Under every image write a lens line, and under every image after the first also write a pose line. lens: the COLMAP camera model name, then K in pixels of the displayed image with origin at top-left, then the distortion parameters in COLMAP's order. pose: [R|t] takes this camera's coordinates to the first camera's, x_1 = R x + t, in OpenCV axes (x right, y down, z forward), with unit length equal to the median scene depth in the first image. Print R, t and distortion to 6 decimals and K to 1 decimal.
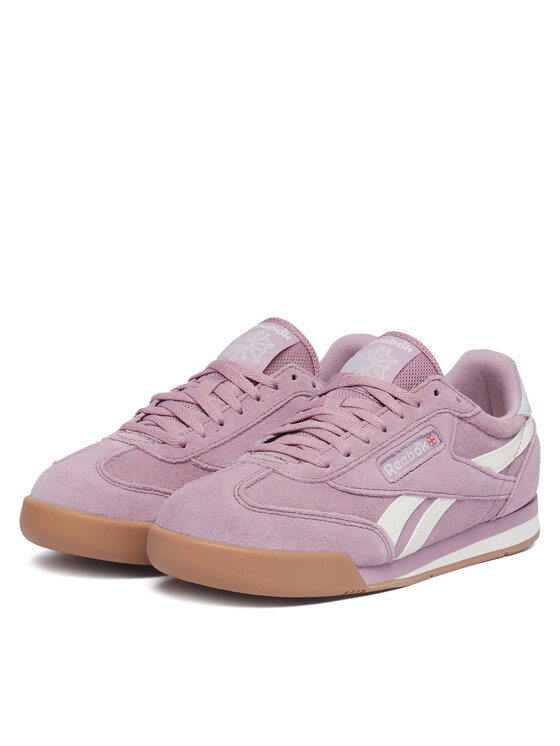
lens RADIAL K [[1328.1, 0, 280.0], [0, 1328.1, 373.0], [0, 0, 1]] dist [-0.149559, -0.046923]
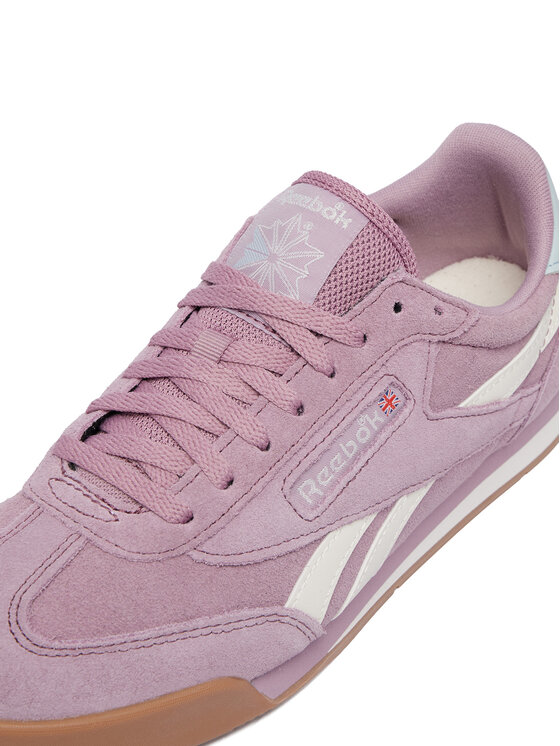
lens RADIAL K [[1174.4, 0, 280.0], [0, 1174.4, 373.0], [0, 0, 1]] dist [-0.187343, 0.087873]
pose [[0.997166, -0.054673, -0.051676, 0.096701], [0.071321, 0.905573, 0.418152, -0.173043], [0.023935, -0.420653, 0.906906, 0.568181]]
